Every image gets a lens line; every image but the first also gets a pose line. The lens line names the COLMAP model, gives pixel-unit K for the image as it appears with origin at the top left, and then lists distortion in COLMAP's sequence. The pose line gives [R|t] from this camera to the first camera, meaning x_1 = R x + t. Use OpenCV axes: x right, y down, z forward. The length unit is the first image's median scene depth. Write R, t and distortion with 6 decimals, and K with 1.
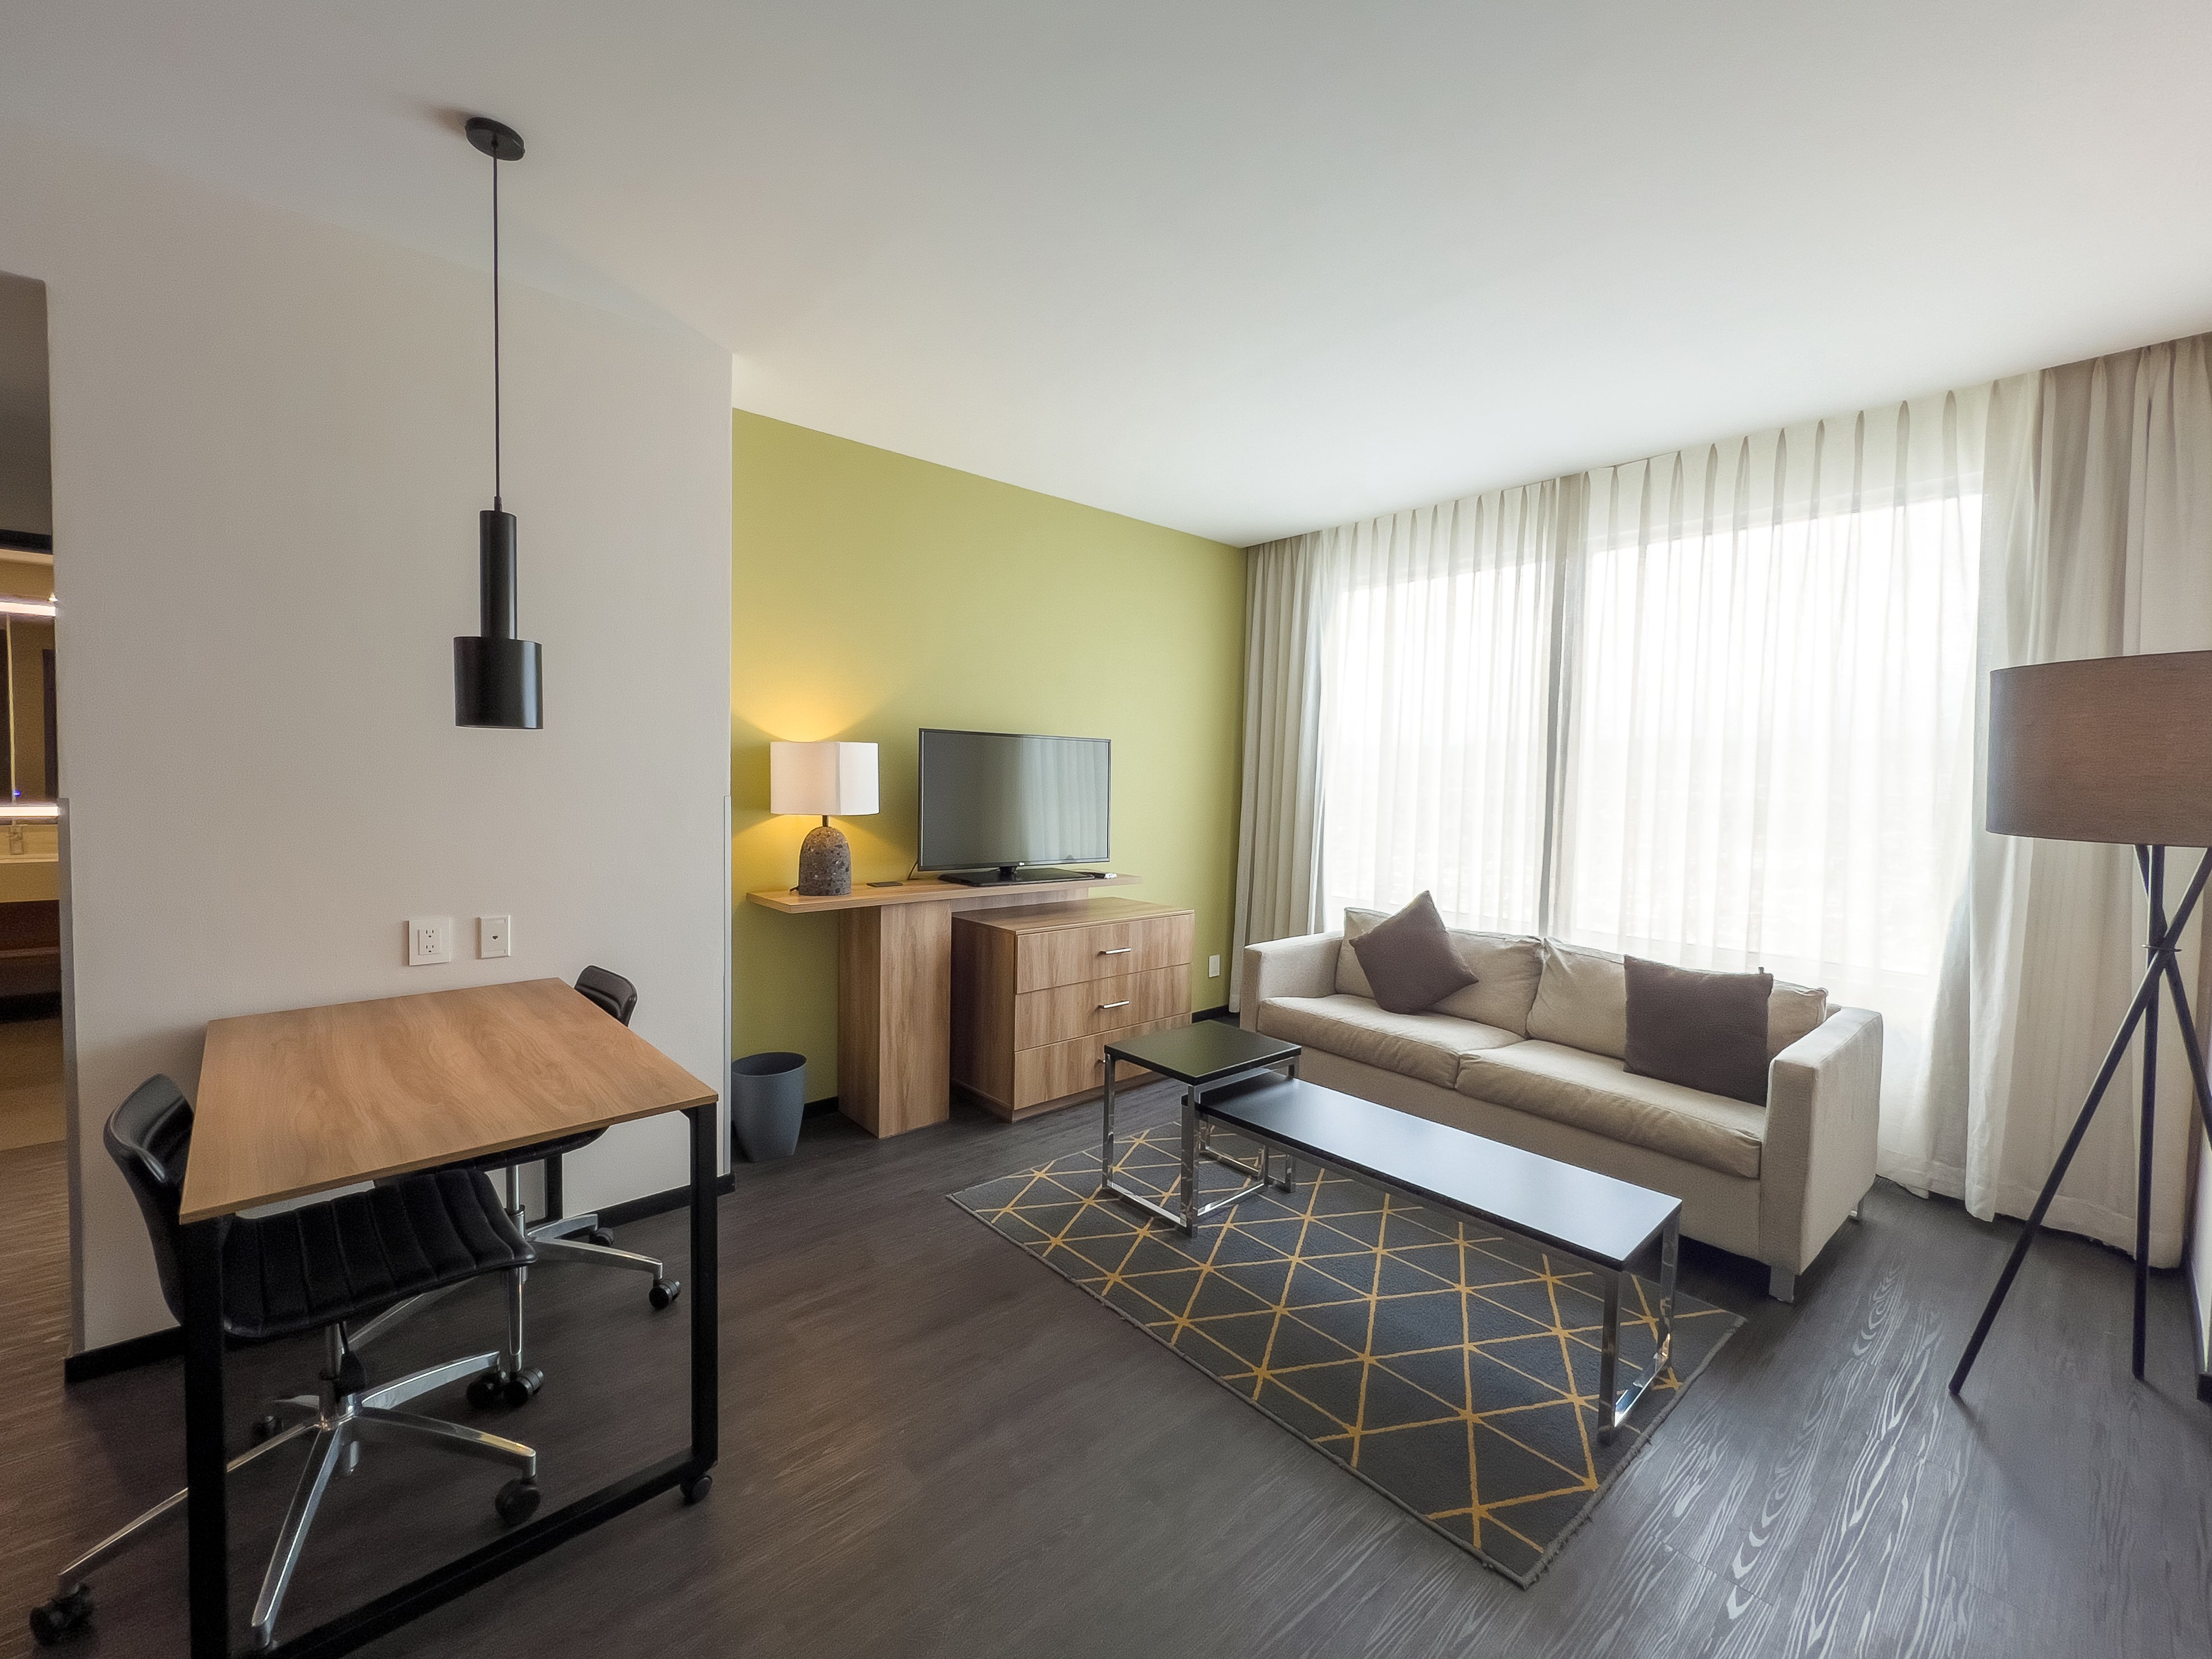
lens RADIAL K [[901.9, 0, 1109.8], [0, 901.9, 813.9], [0, 0, 1]] dist [0.000572, -0.000075]
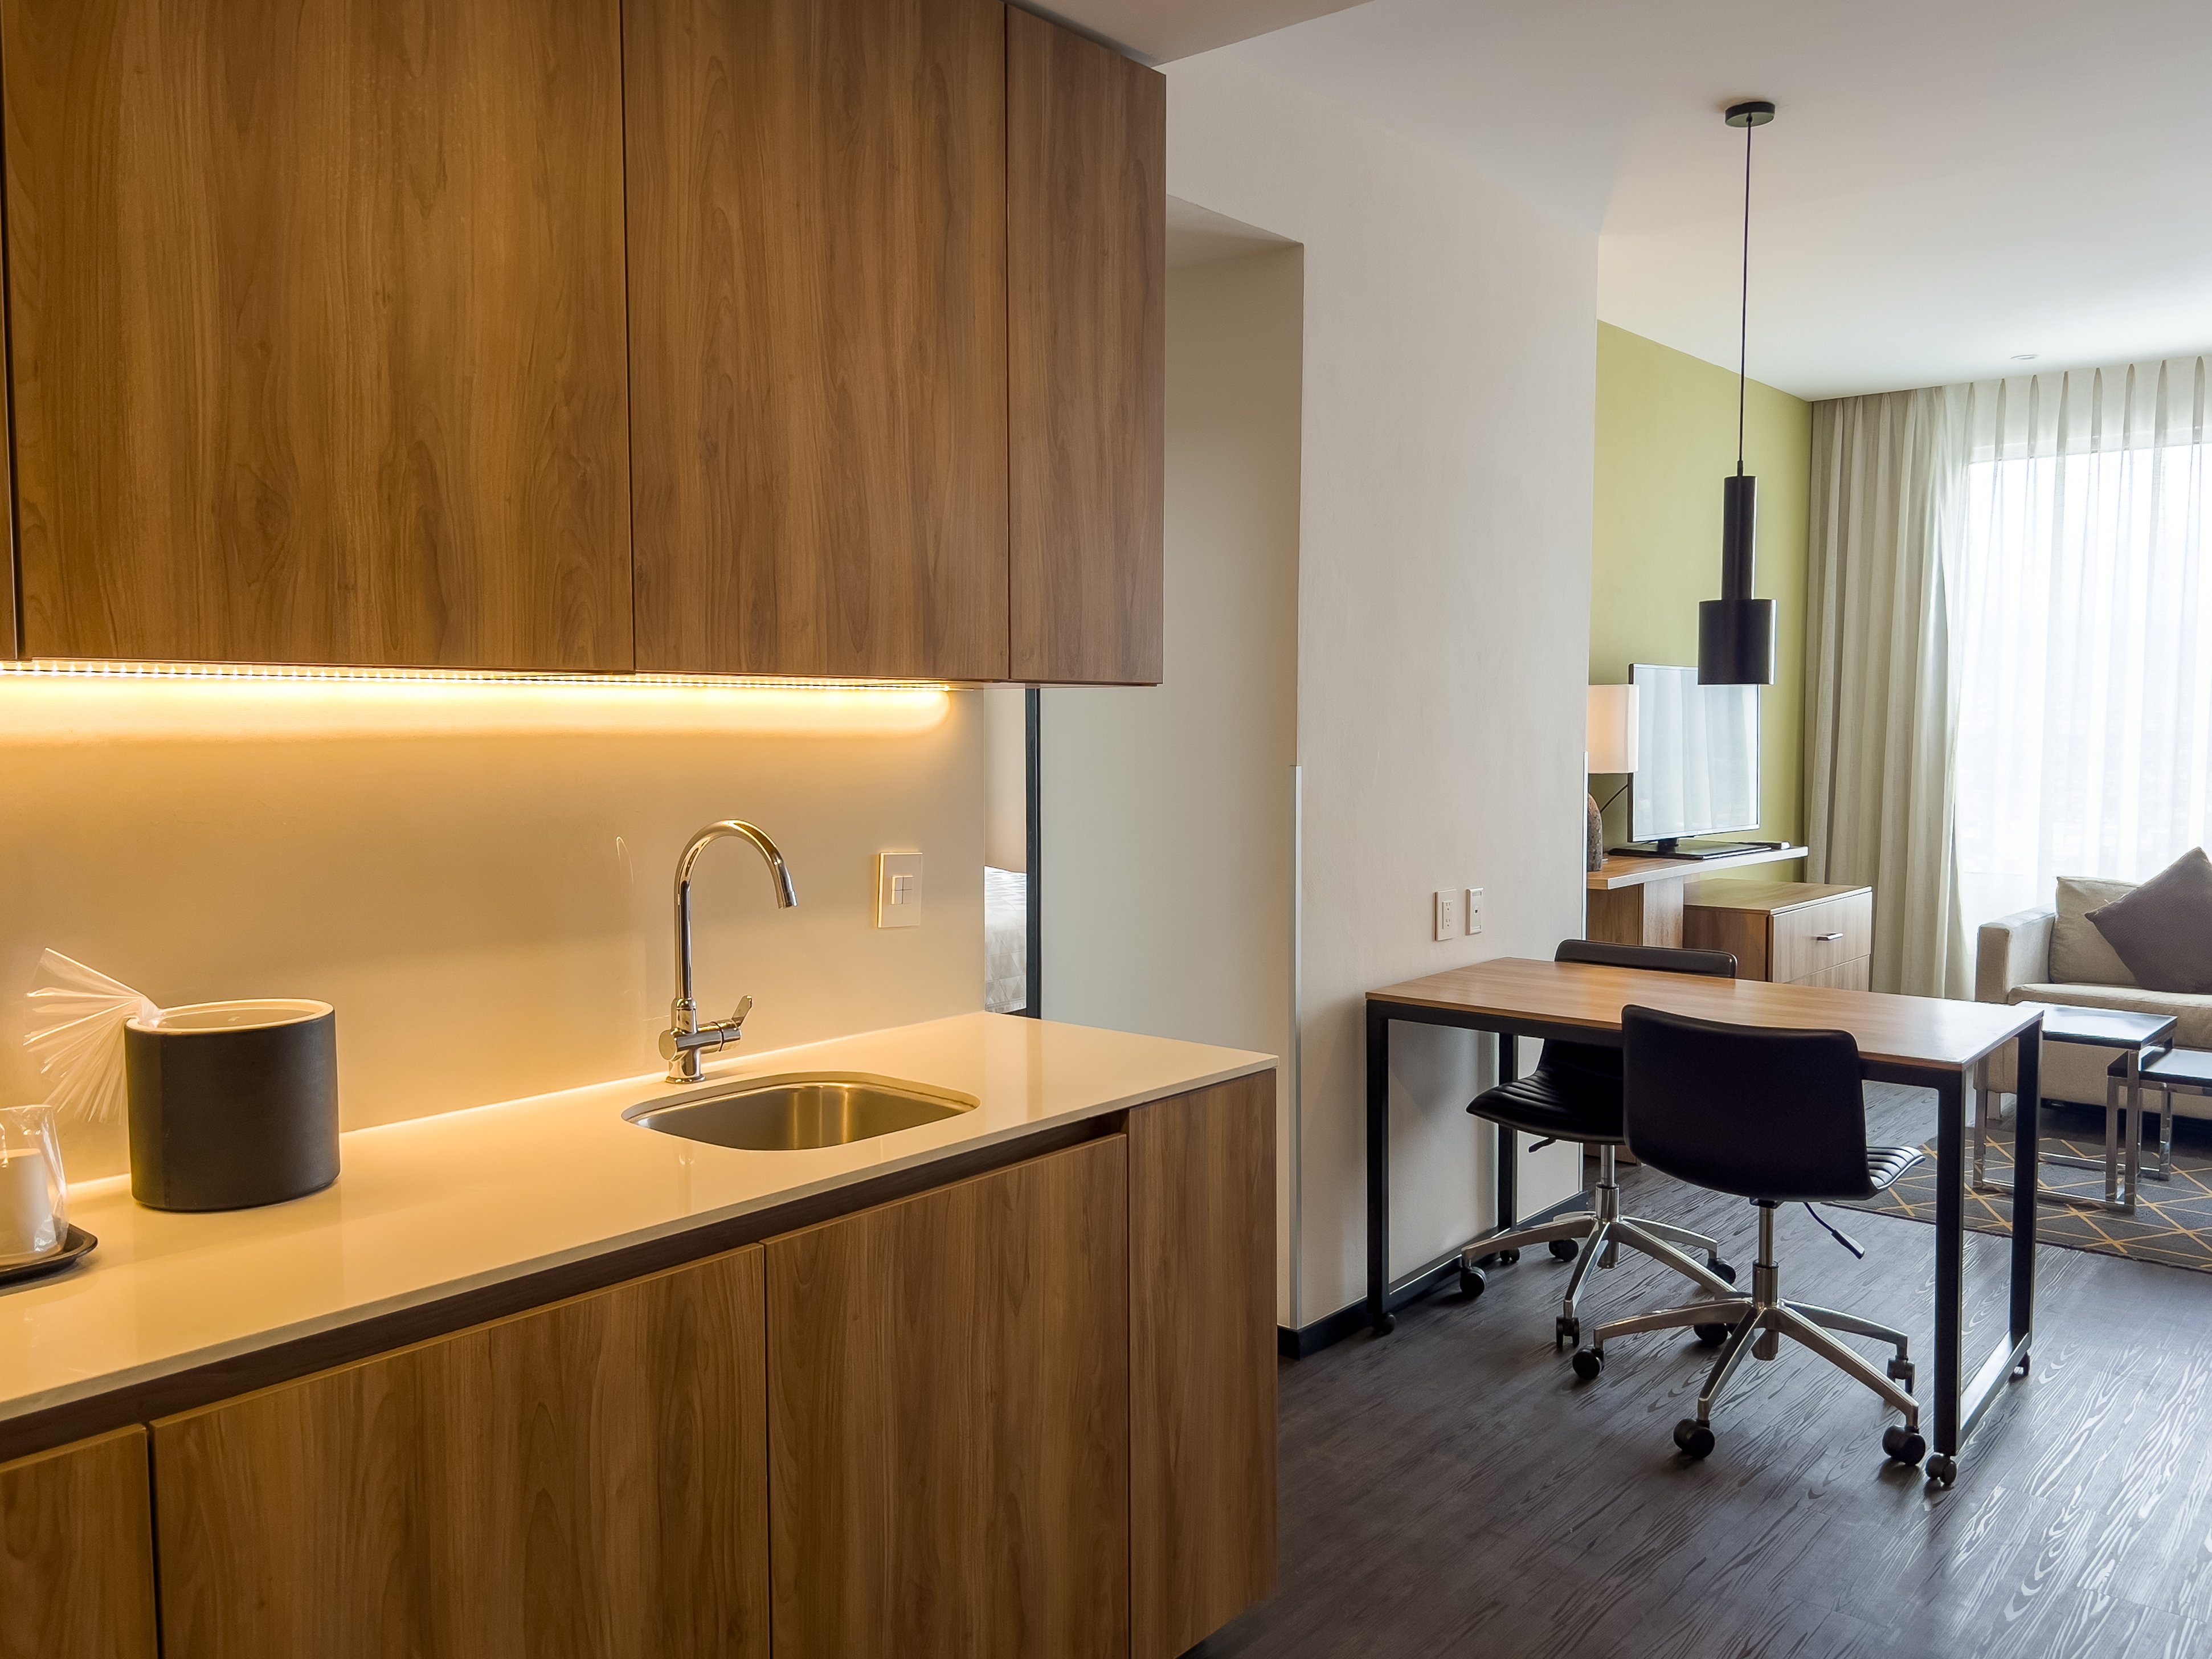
lens RADIAL K [[1708.0, 0, 1106.0], [0, 1708.0, 829.5], [0, 0, 1]] dist [0.049666, -0.056101]
pose [[0.990733, -0.031076, 0.132223, -0.823540], [0.027663, 0.999237, 0.027570, -0.003614], [-0.132979, -0.023656, 0.990836, -0.428709]]
